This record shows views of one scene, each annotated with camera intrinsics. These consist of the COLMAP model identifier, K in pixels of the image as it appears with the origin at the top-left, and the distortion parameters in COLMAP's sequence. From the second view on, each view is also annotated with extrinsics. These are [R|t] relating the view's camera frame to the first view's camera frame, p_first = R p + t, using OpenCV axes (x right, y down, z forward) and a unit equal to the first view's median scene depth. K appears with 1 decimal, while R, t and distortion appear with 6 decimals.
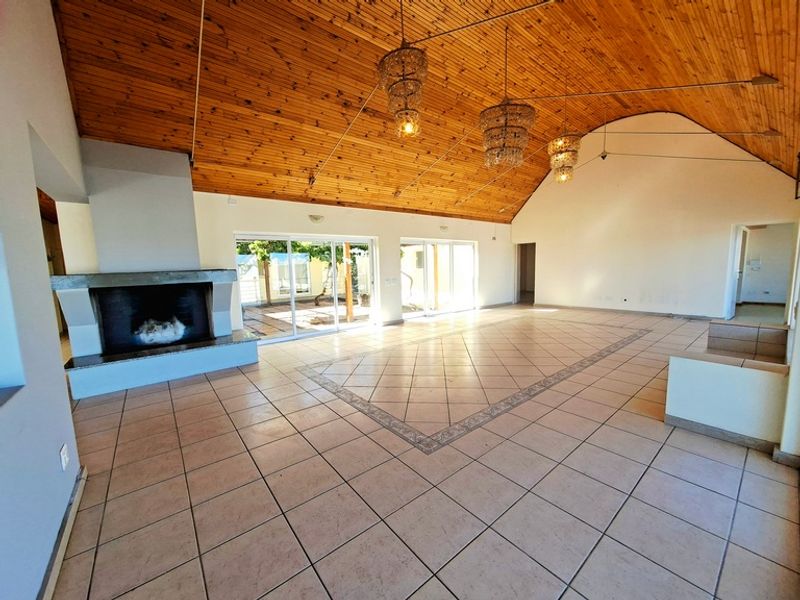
lens RADIAL K [[319.2, 0, 404.3], [0, 319.2, 302.3], [0, 0, 1]] dist [-0.005782, 0.000739]
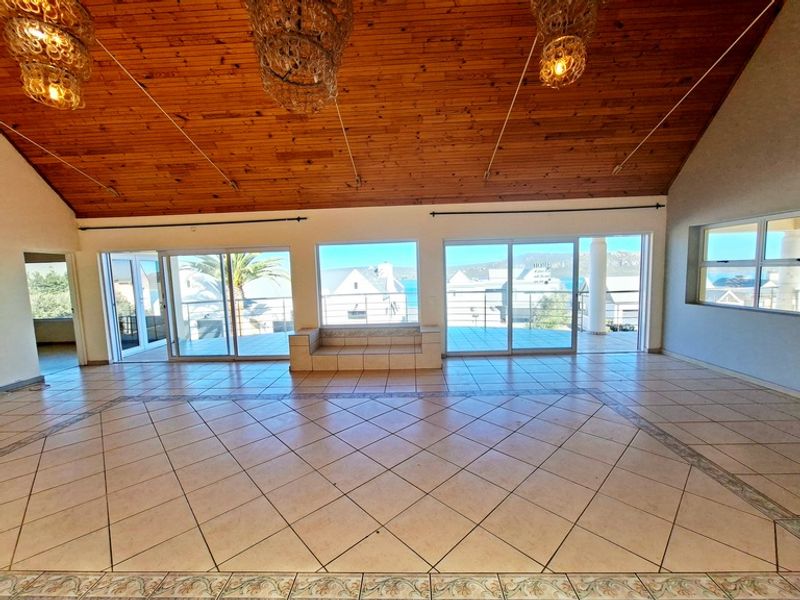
lens RADIAL K [[333.2, 0, 401.2], [0, 333.2, 300.0], [0, 0, 1]] dist [-0.004441, 0.000506]
pose [[-0.751979, -0.006770, 0.659152, -0.132572], [0.124613, 0.980458, 0.152232, -0.161366], [-0.647301, 0.196614, -0.736440, 1.234902]]
